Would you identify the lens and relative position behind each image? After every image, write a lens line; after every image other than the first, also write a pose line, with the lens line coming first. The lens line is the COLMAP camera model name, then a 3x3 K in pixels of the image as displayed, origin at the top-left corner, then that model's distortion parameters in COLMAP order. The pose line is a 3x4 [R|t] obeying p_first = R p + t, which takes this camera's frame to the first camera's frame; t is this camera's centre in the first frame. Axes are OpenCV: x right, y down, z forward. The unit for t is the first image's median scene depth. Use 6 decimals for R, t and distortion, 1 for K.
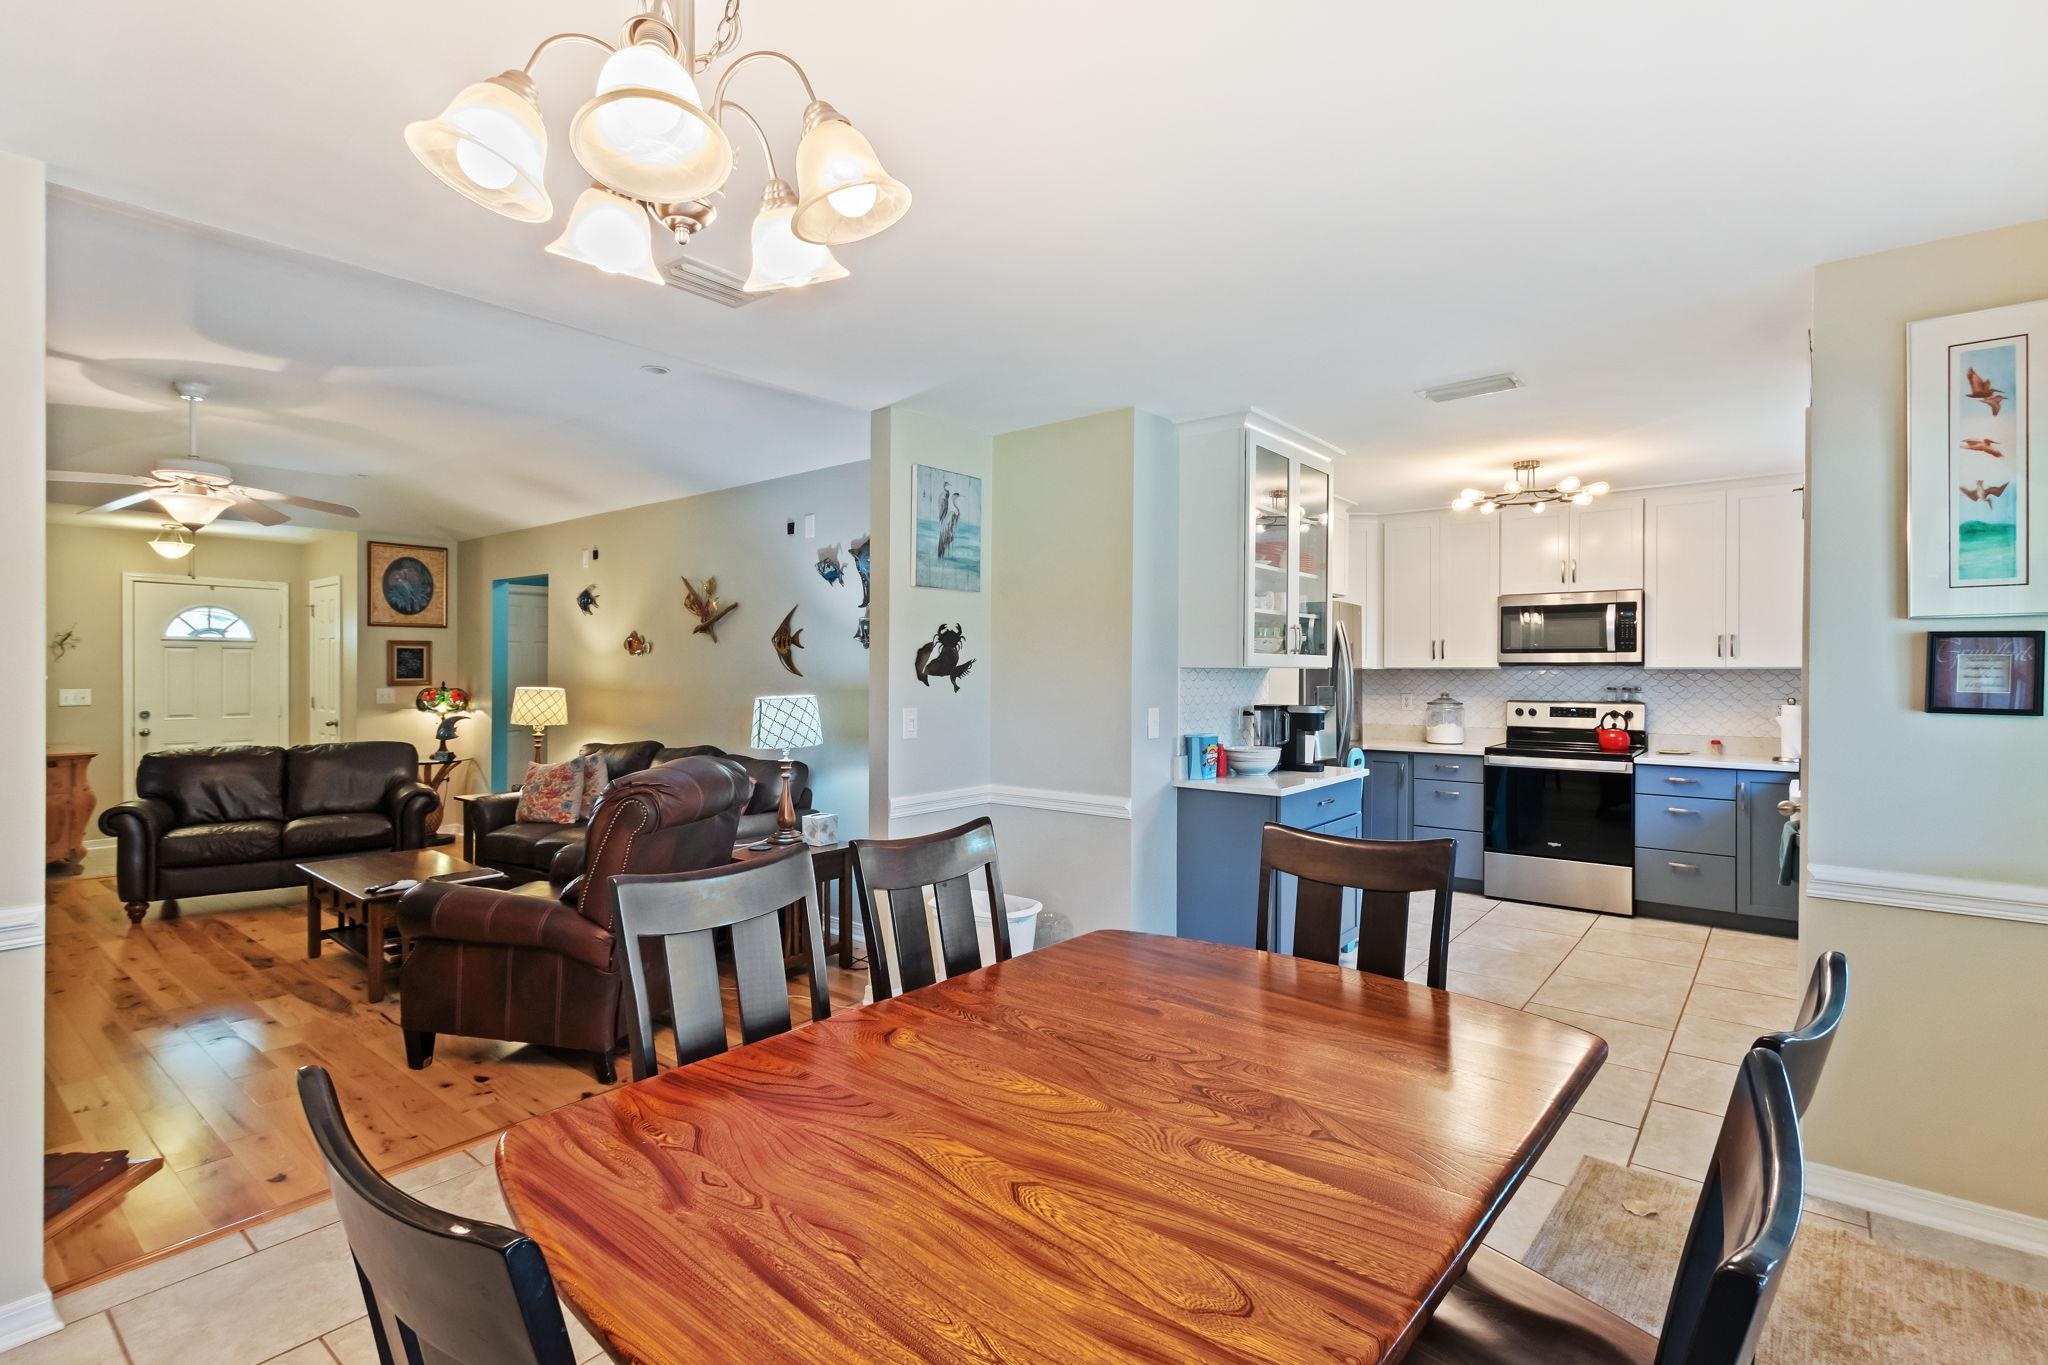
lens RADIAL K [[960.6, 0, 1022.8], [0, 960.6, 676.0], [0, 0, 1]] dist [0.006230, -0.001195]
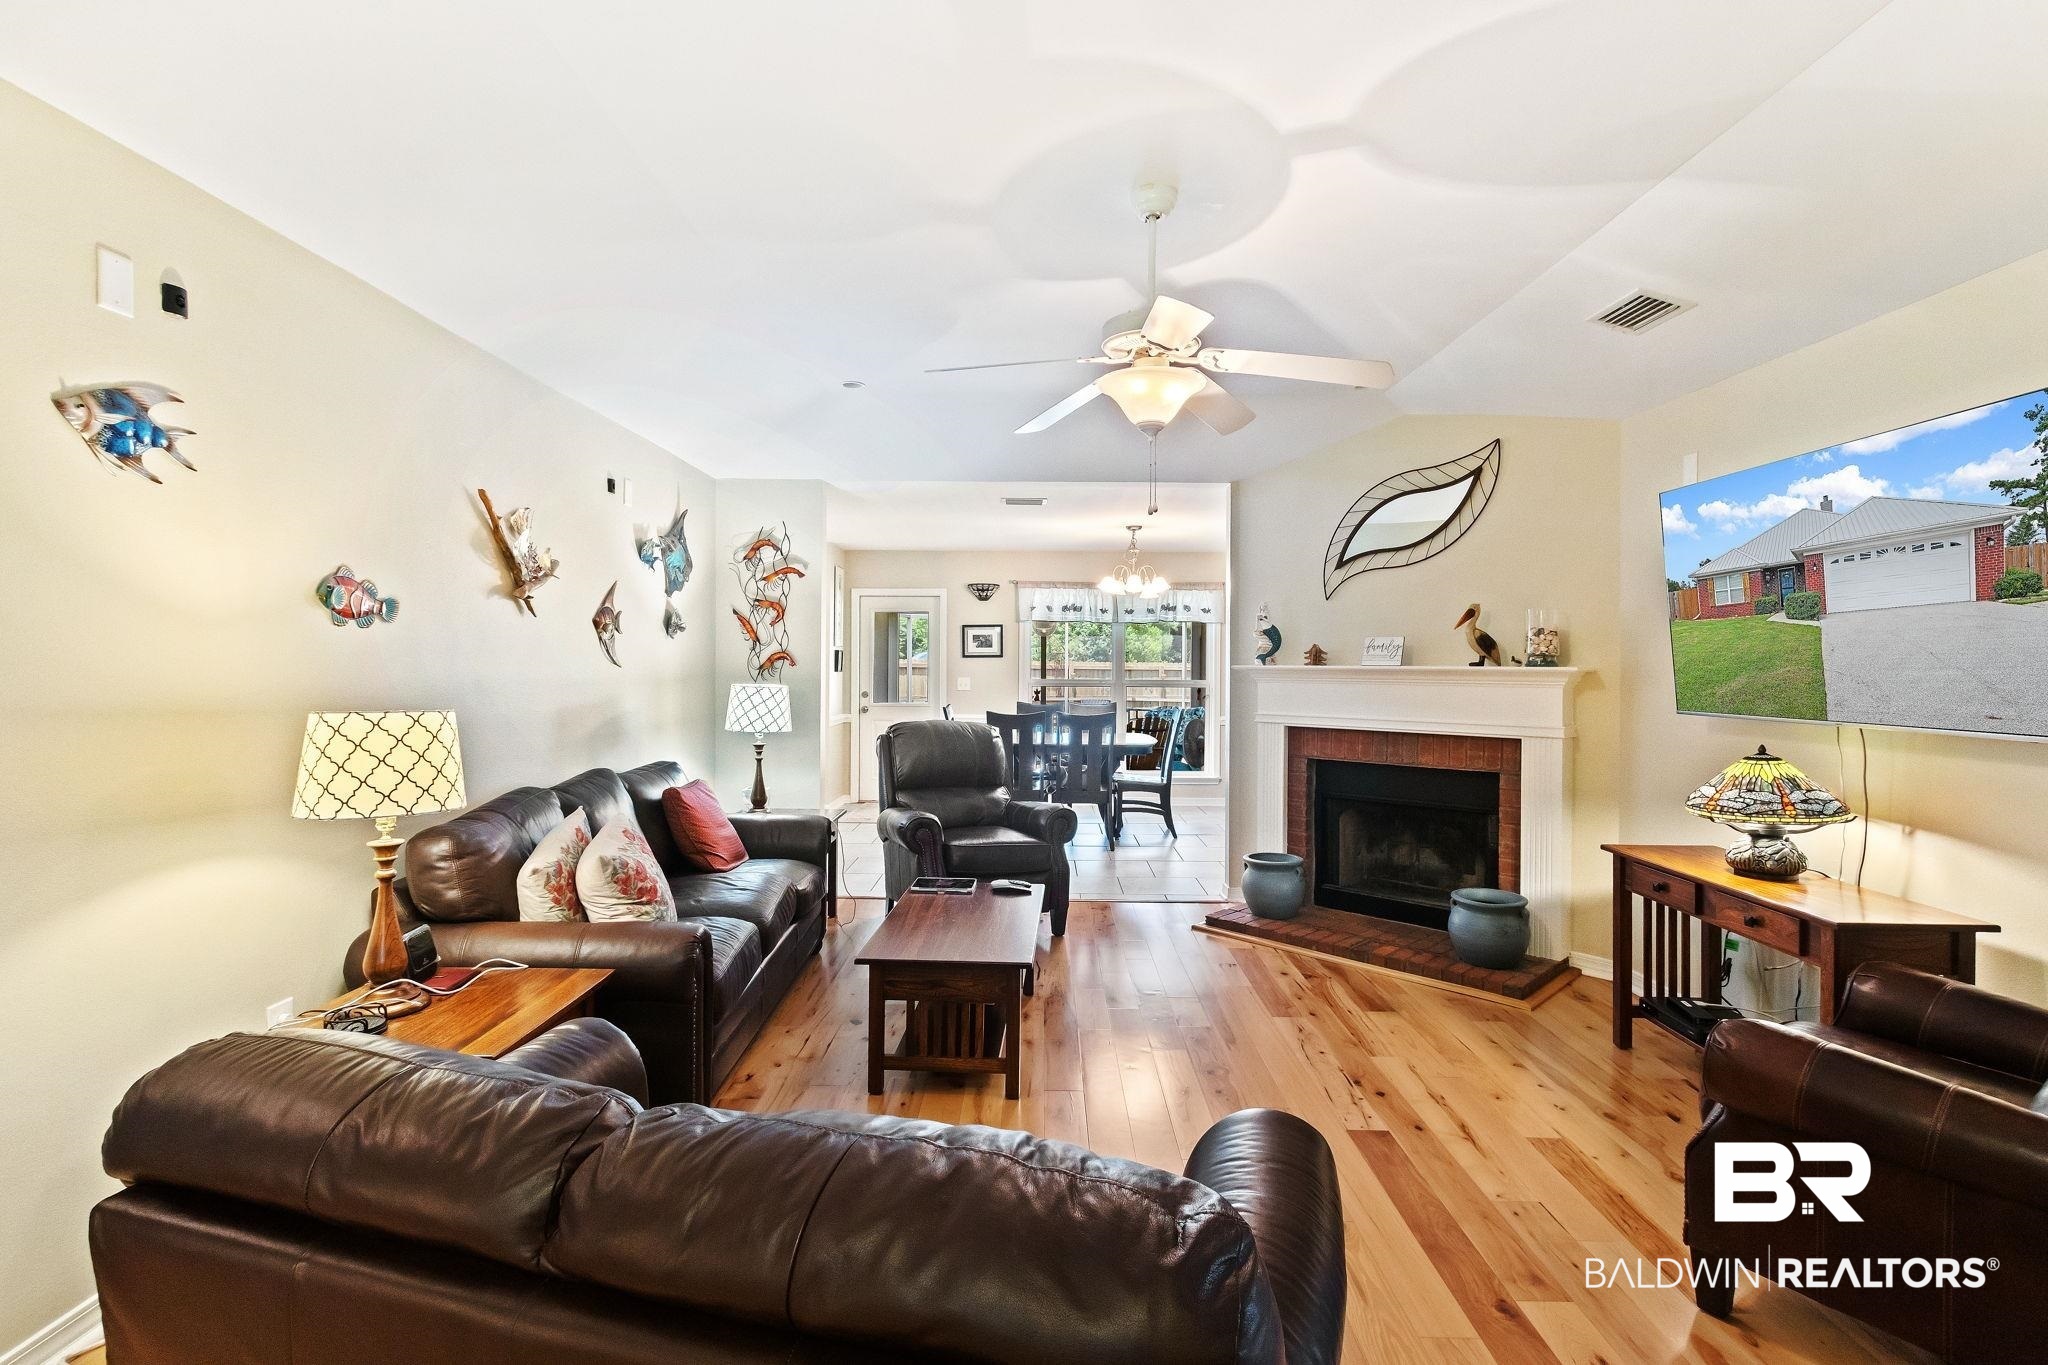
lens RADIAL K [[960.6, 0, 1029.9], [0, 960.6, 665.8], [0, 0, 1]] dist [0.006230, -0.001195]
pose [[-0.619530, -0.009825, 0.784912, -1.016962], [-0.004646, 0.999950, 0.008849, -0.009208], [-0.784959, 0.001835, -0.619545, 1.132380]]
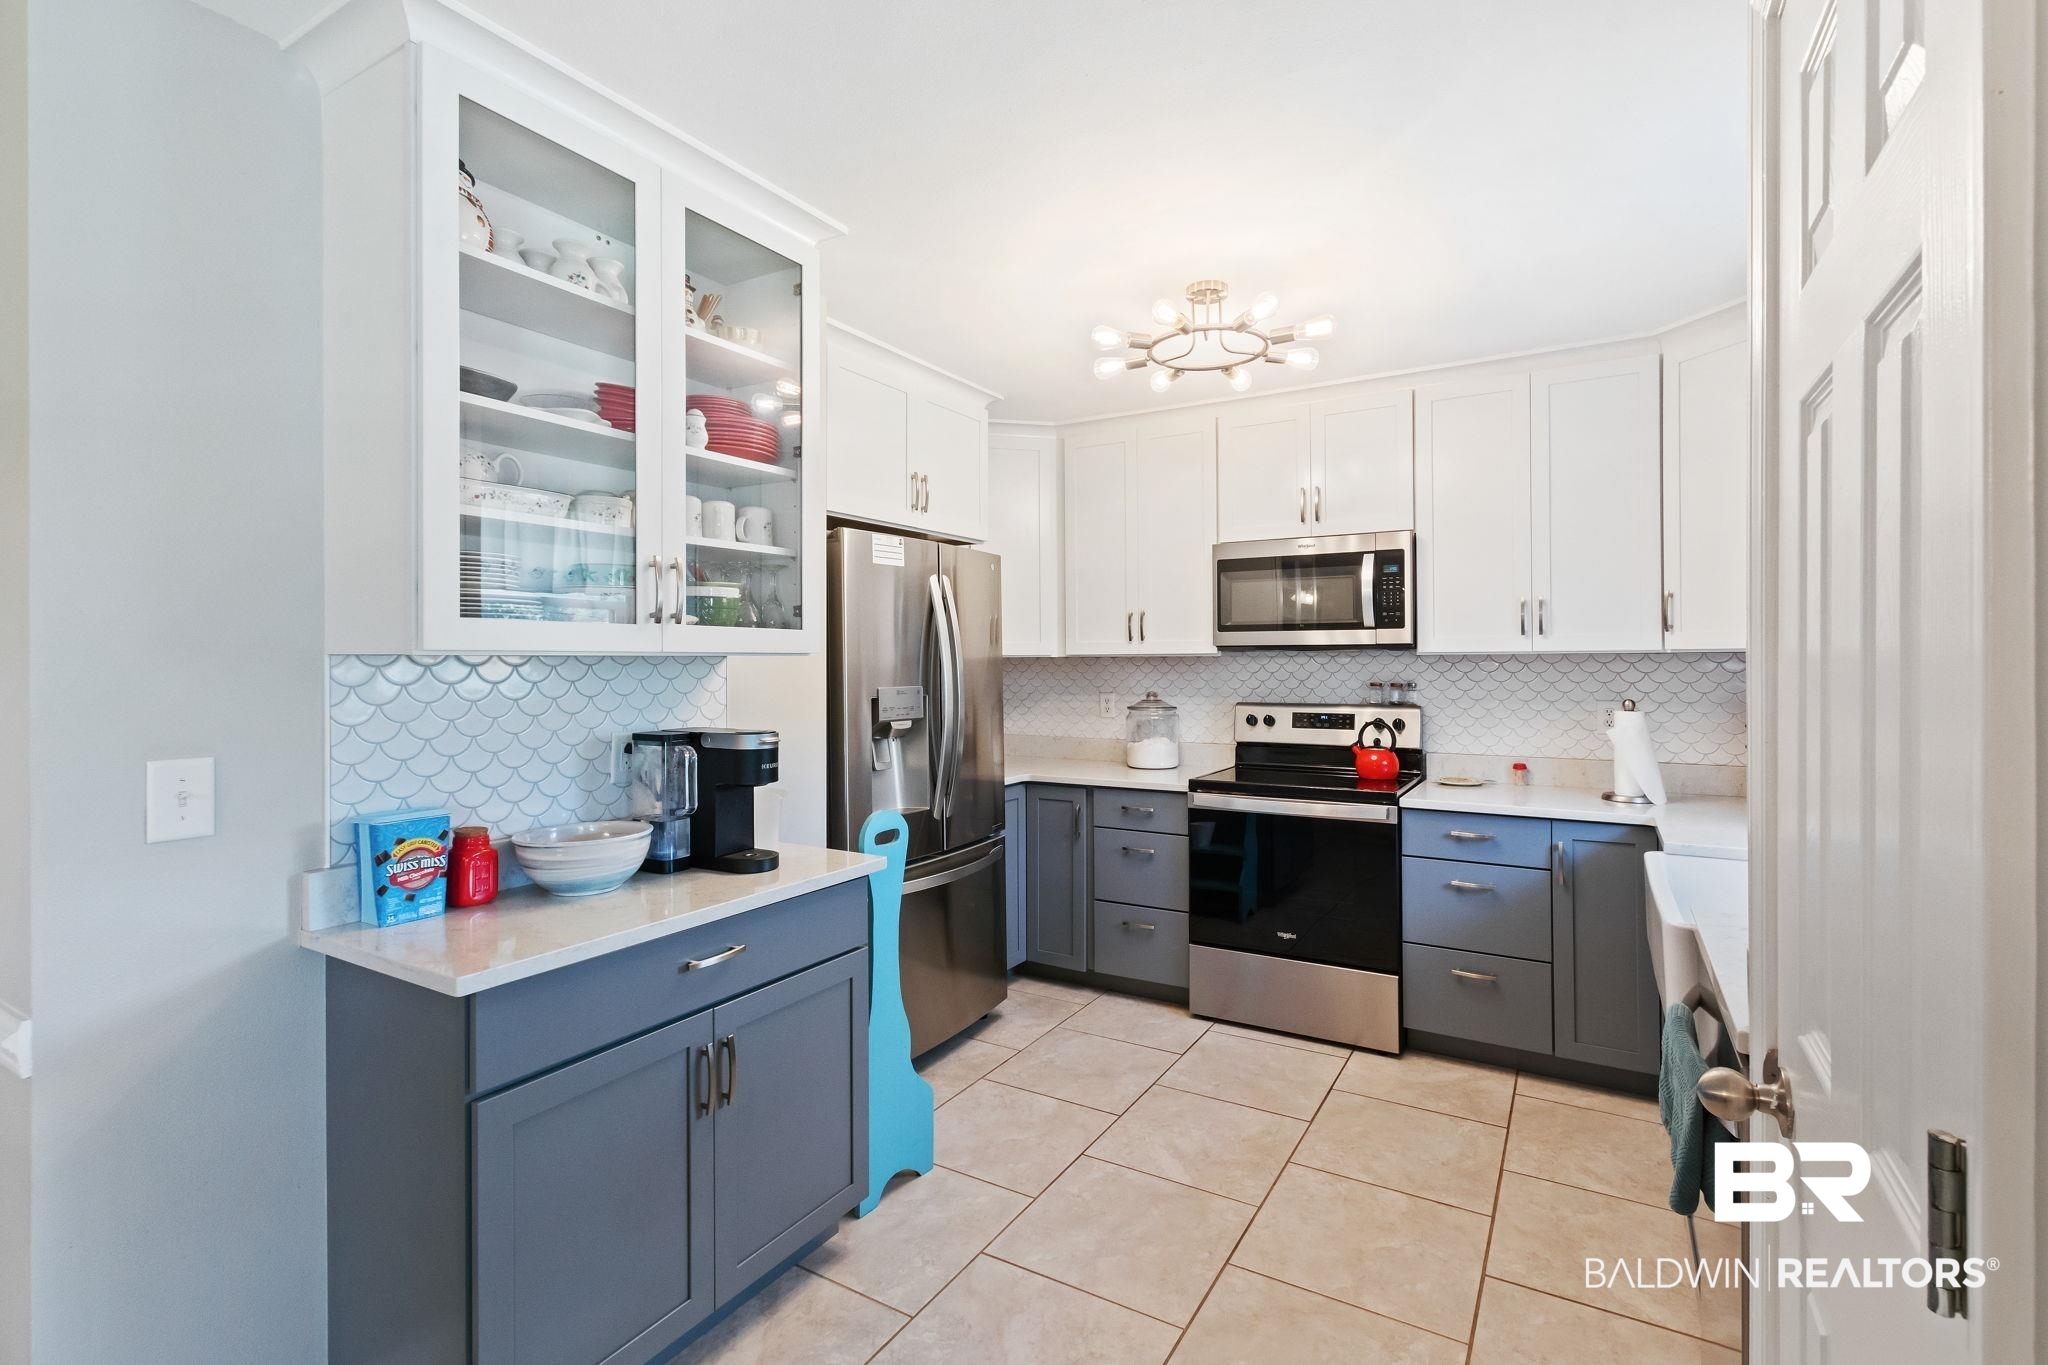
lens RADIAL K [[937.9, 0, 1036.4], [0, 937.9, 660.8], [0, 0, 1]] dist [0.013101, -0.000069]
pose [[0.989001, -0.005124, 0.147822, 0.293078], [0.005873, 0.999972, -0.004630, -0.001885], [-0.147795, 0.005447, 0.989003, 0.405550]]
